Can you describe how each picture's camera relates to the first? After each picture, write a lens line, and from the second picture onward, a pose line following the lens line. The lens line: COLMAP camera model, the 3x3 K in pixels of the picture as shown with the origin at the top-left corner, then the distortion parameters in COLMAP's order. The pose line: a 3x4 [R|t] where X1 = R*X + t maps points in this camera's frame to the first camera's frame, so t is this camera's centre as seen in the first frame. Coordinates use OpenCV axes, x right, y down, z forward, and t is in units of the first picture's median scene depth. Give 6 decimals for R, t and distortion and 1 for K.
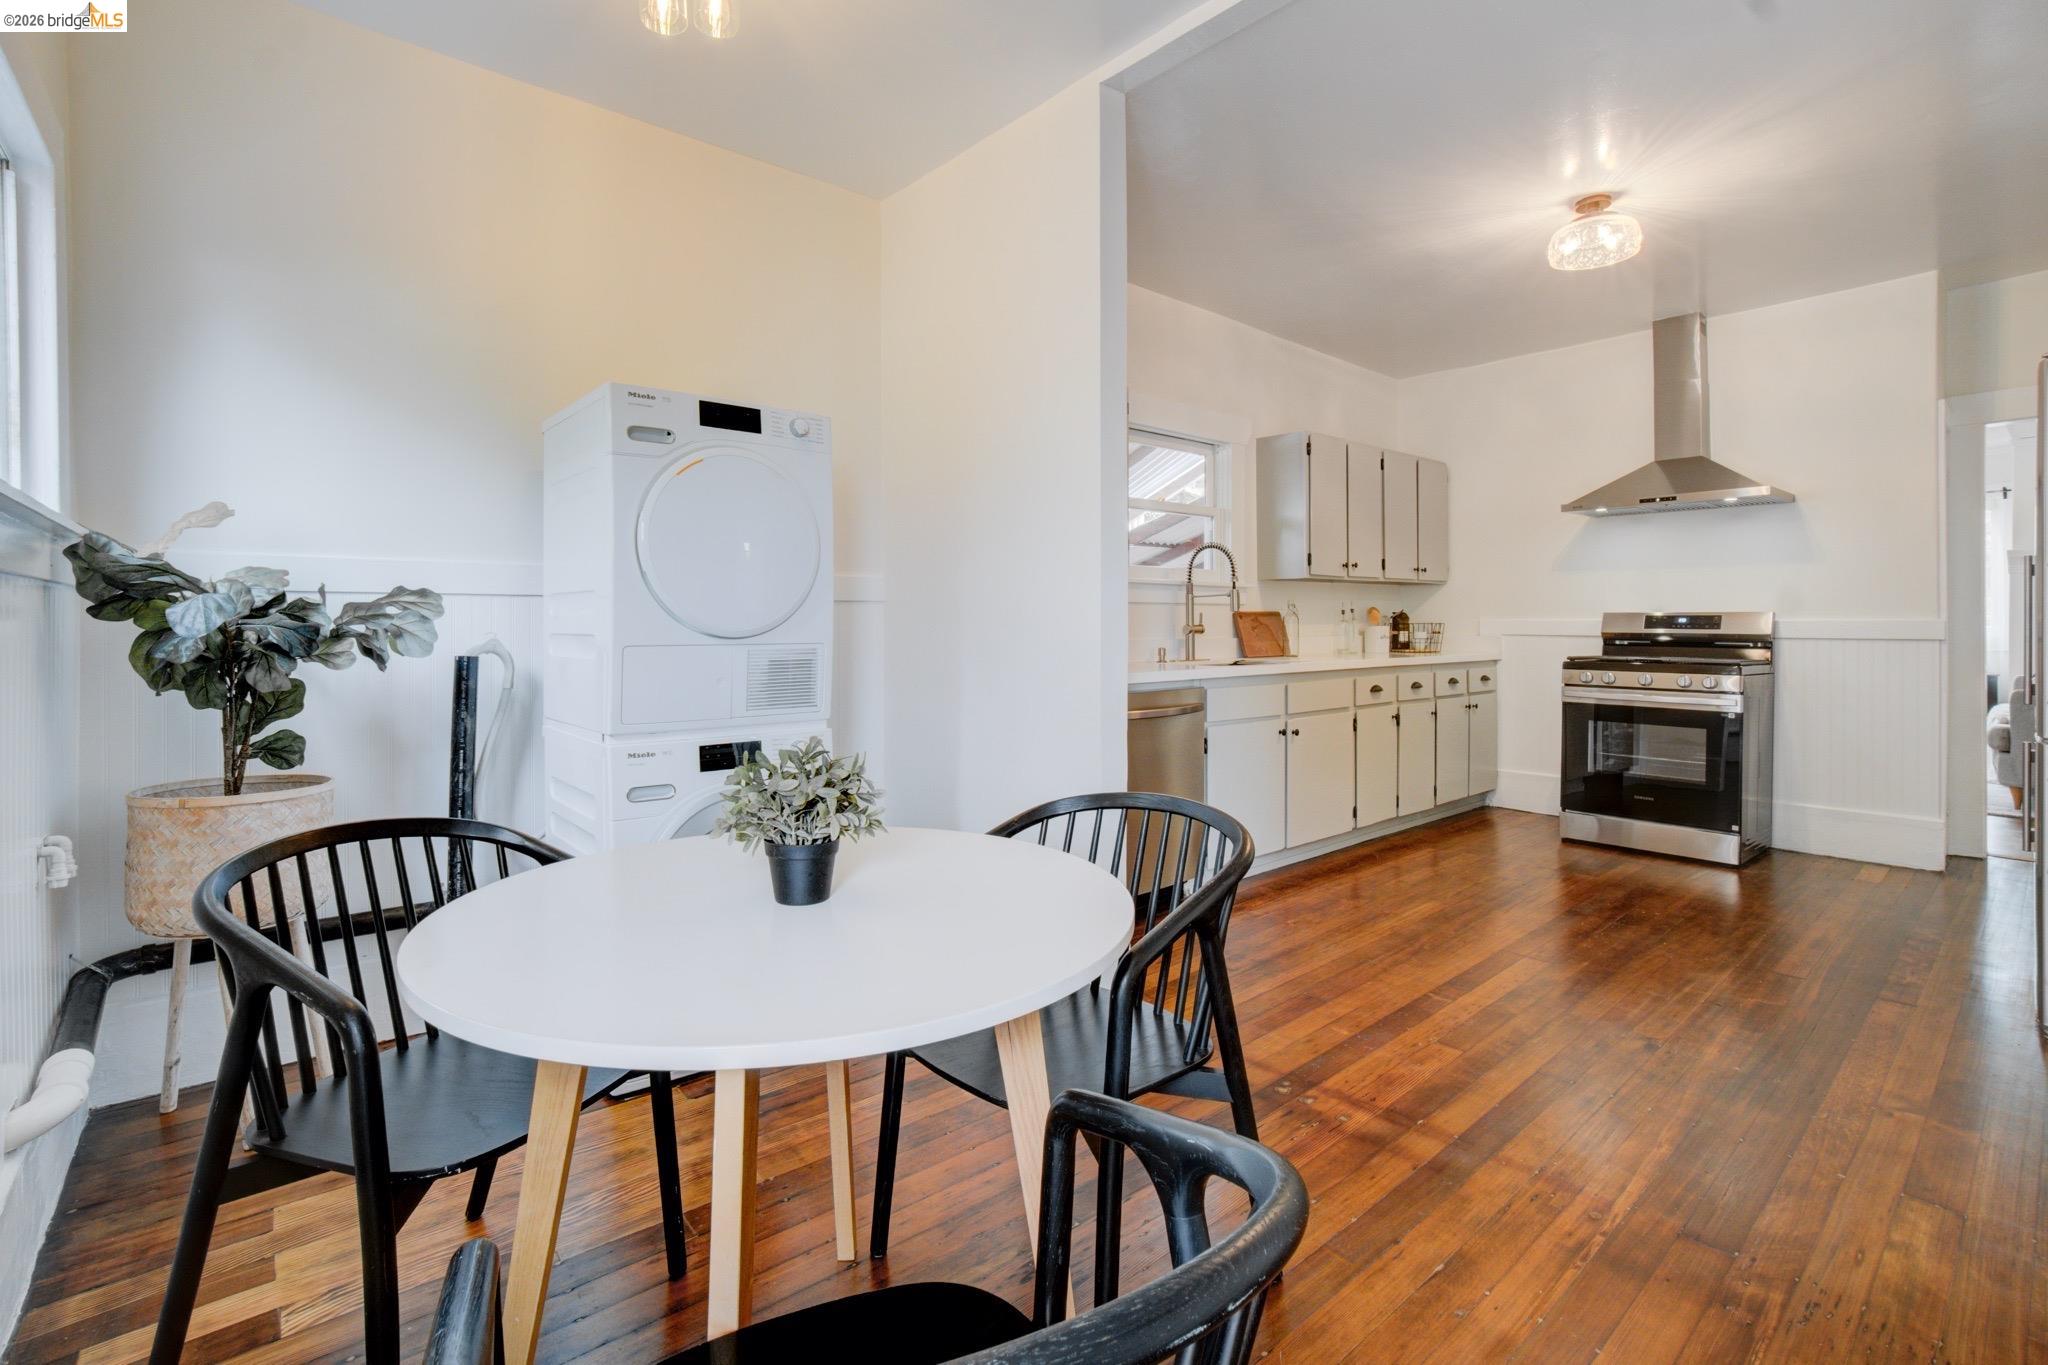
lens RADIAL K [[906.9, 0, 1053.5], [0, 906.9, 616.5], [0, 0, 1]] dist [-0.009465, 0.005419]
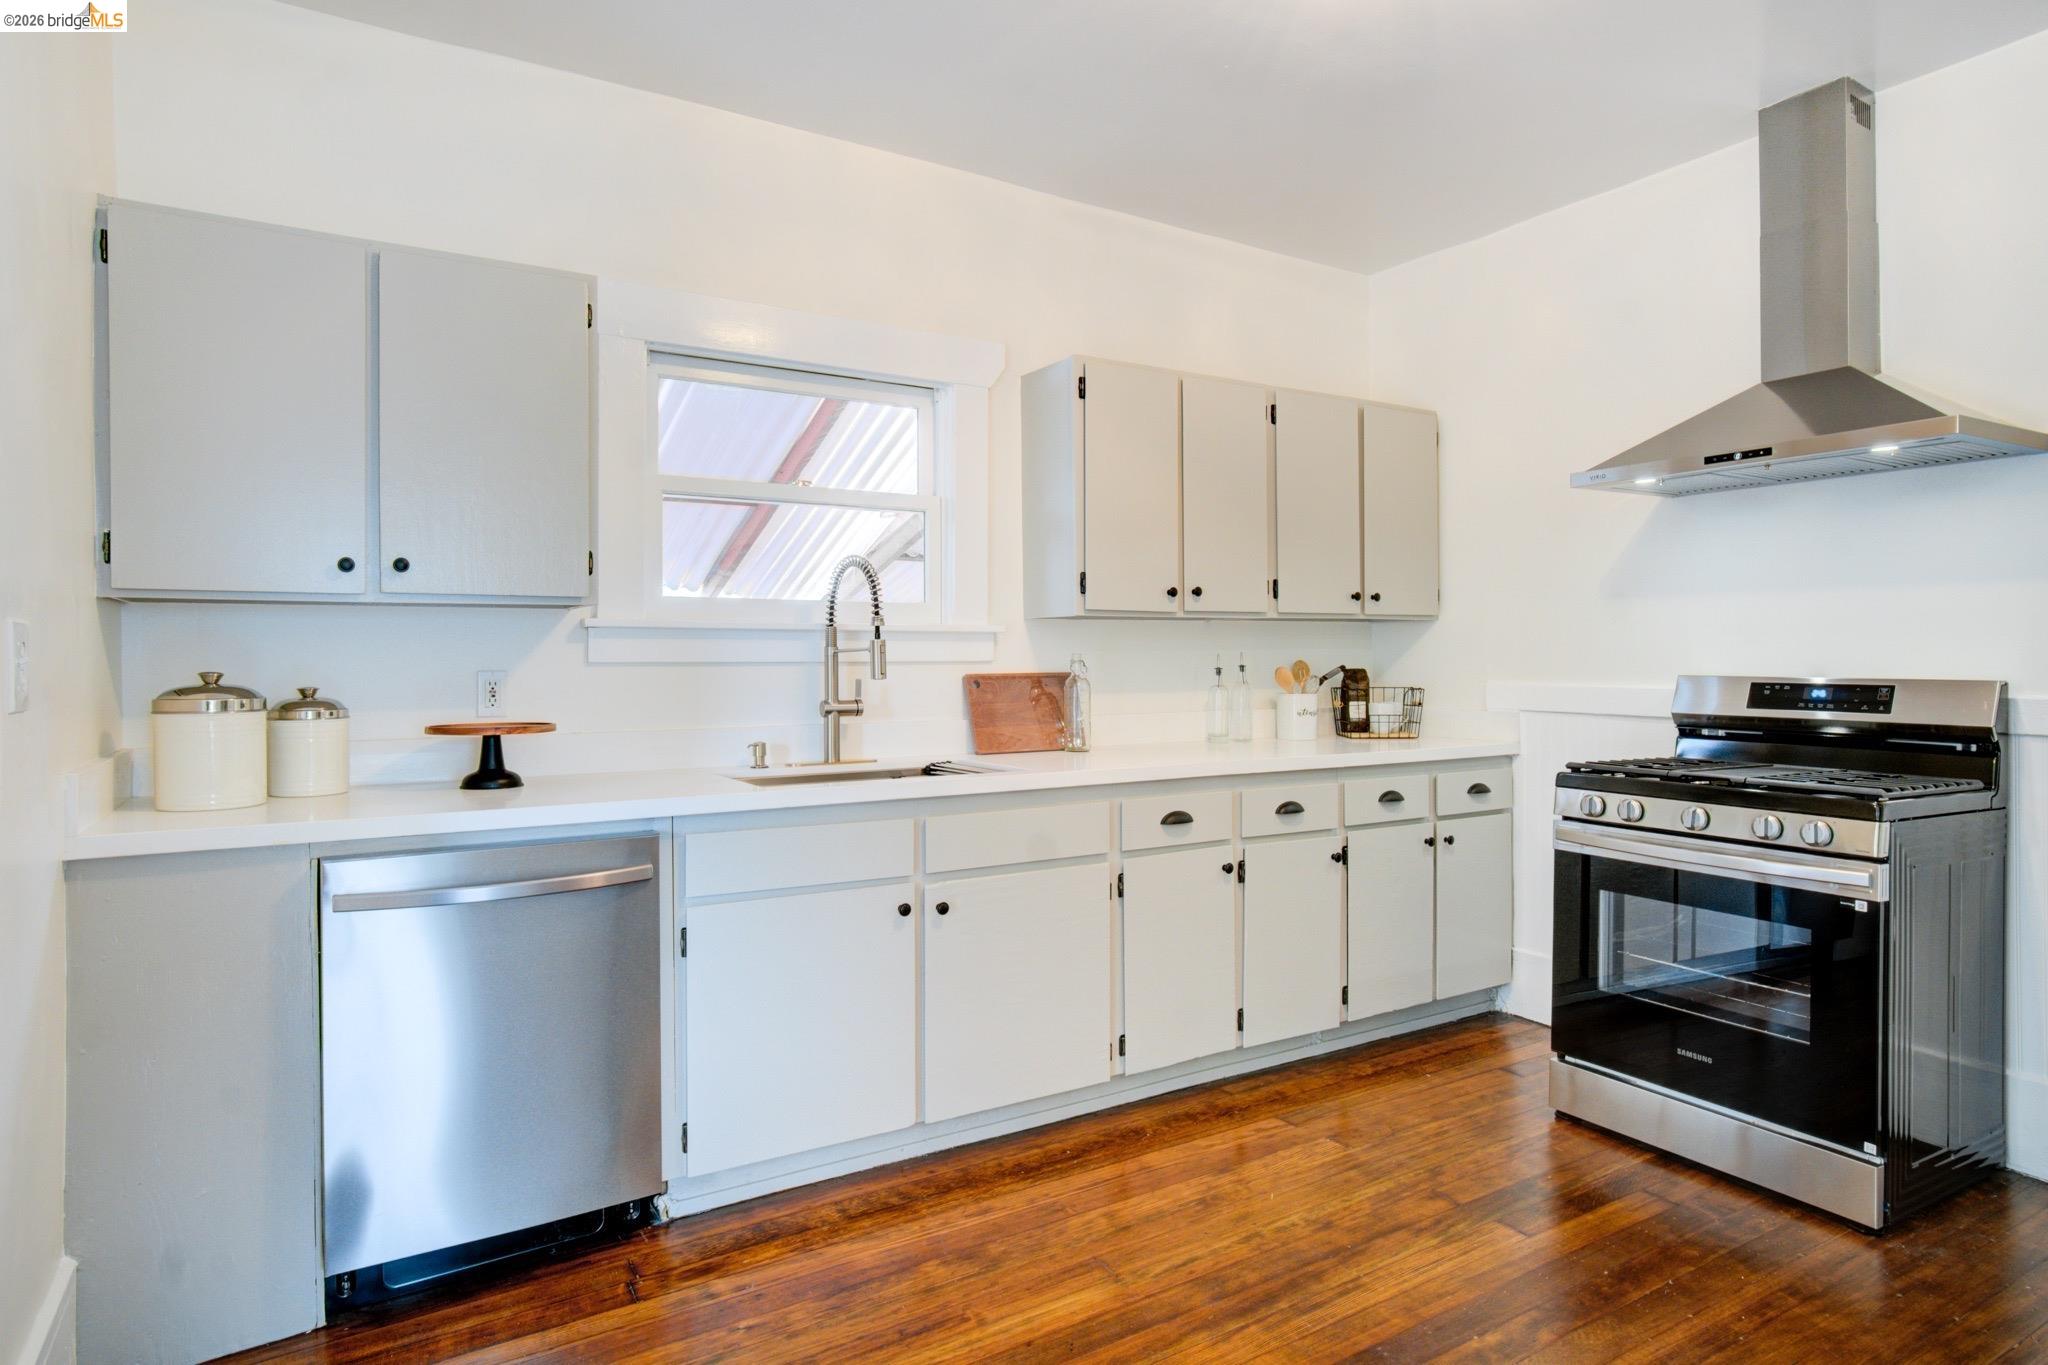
lens RADIAL K [[1150.7, 0, 1030.9], [0, 1150.7, 645.6], [0, 0, 1]] dist [-0.007783, -0.002884]
pose [[0.984764, -0.001927, -0.173884, 0.367779], [0.000866, 0.999981, -0.006174, -0.018984], [0.173892, 0.005929, 0.984747, 0.286242]]
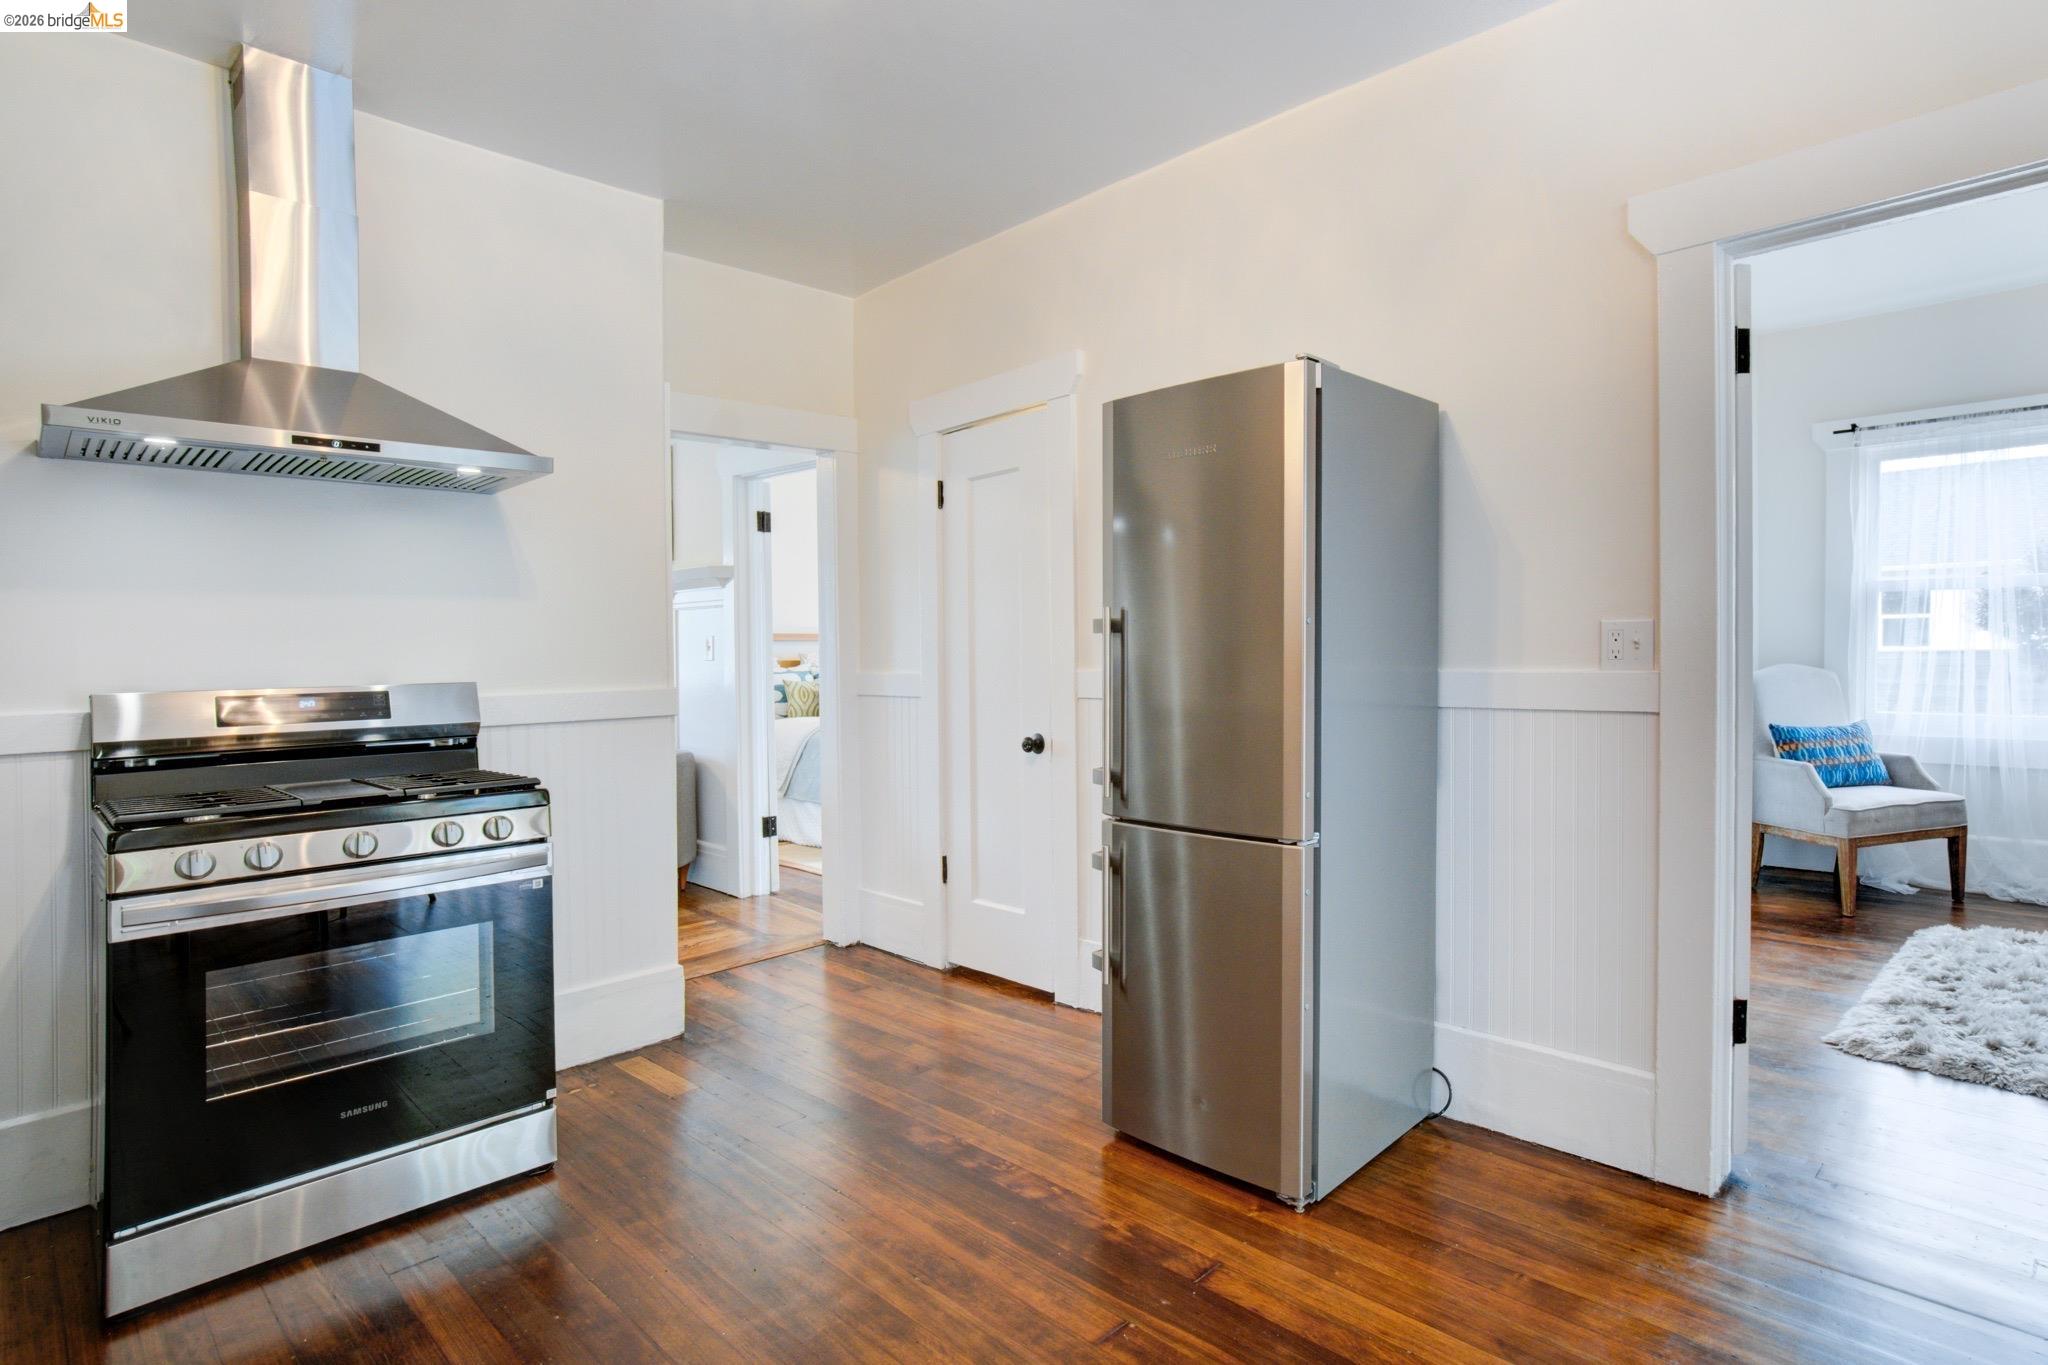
lens RADIAL K [[1106.4, 0, 1034.7], [0, 1106.4, 665.1], [0, 0, 1]] dist [-0.030783, 0.007013]
pose [[-0.102398, -0.012135, 0.994669, 0.078980], [0.020581, 0.999686, 0.014315, -0.016832], [-0.994531, 0.021937, -0.102116, 0.662570]]
